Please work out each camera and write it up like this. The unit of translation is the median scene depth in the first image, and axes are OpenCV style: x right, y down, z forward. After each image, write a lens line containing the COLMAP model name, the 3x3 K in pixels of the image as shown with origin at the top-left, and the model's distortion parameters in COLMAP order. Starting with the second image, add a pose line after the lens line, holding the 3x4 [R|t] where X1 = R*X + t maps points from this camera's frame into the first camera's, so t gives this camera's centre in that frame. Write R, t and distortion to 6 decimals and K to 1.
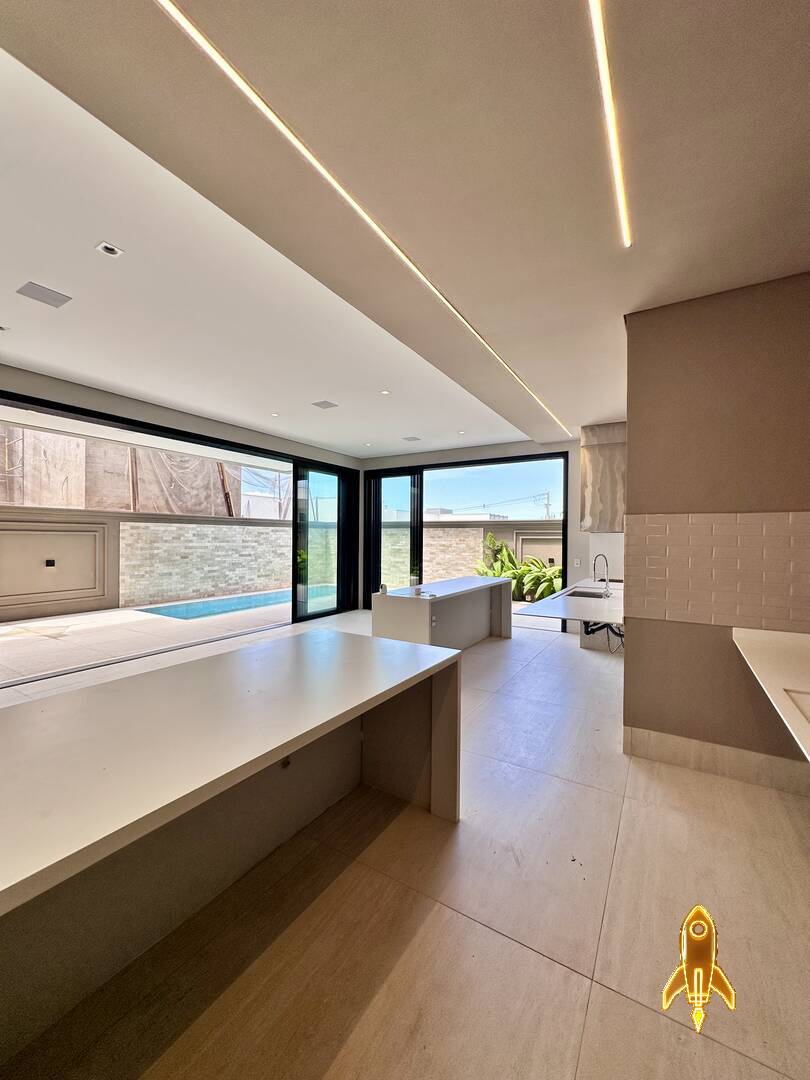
lens RADIAL K [[429.5, 0, 408.2], [0, 429.5, 535.5], [0, 0, 1]] dist [-0.002728, -0.000336]
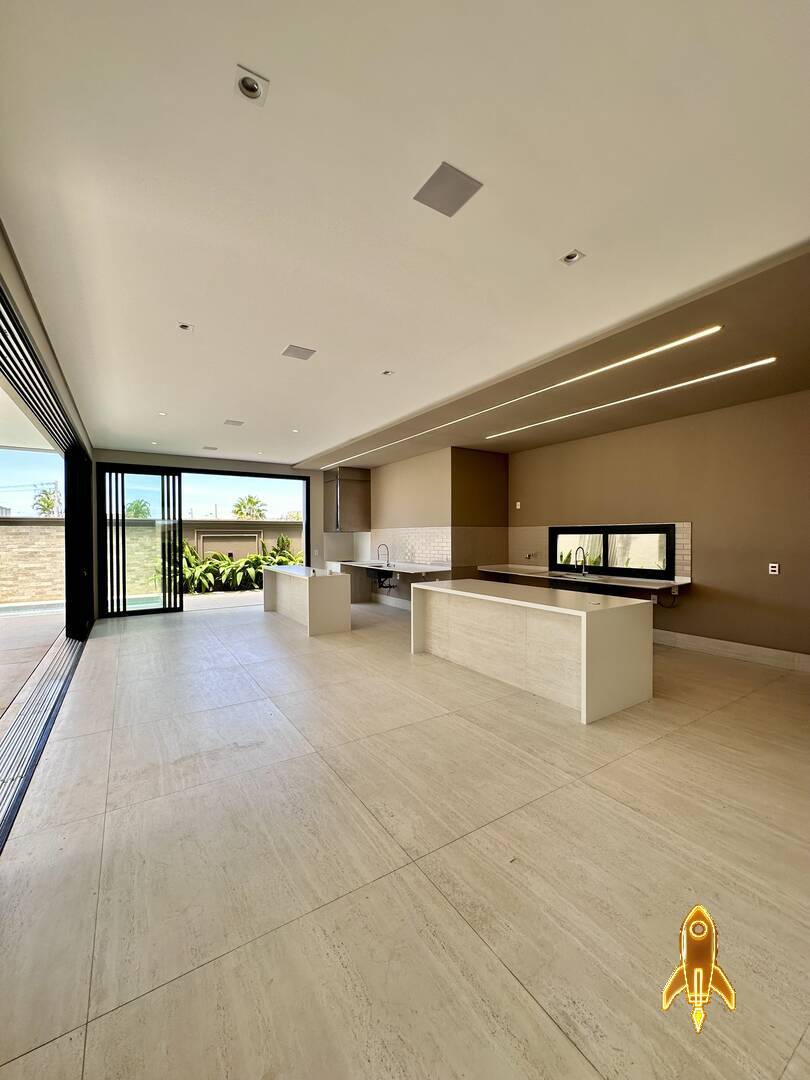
lens RADIAL K [[429.5, 0, 407.6], [0, 429.5, 535.6], [0, 0, 1]] dist [-0.002728, -0.000336]
pose [[0.436655, -0.011173, 0.899560, -0.511292], [0.002747, 0.999935, 0.011086, -0.006586], [-0.899625, -0.002370, 0.436657, 0.037611]]
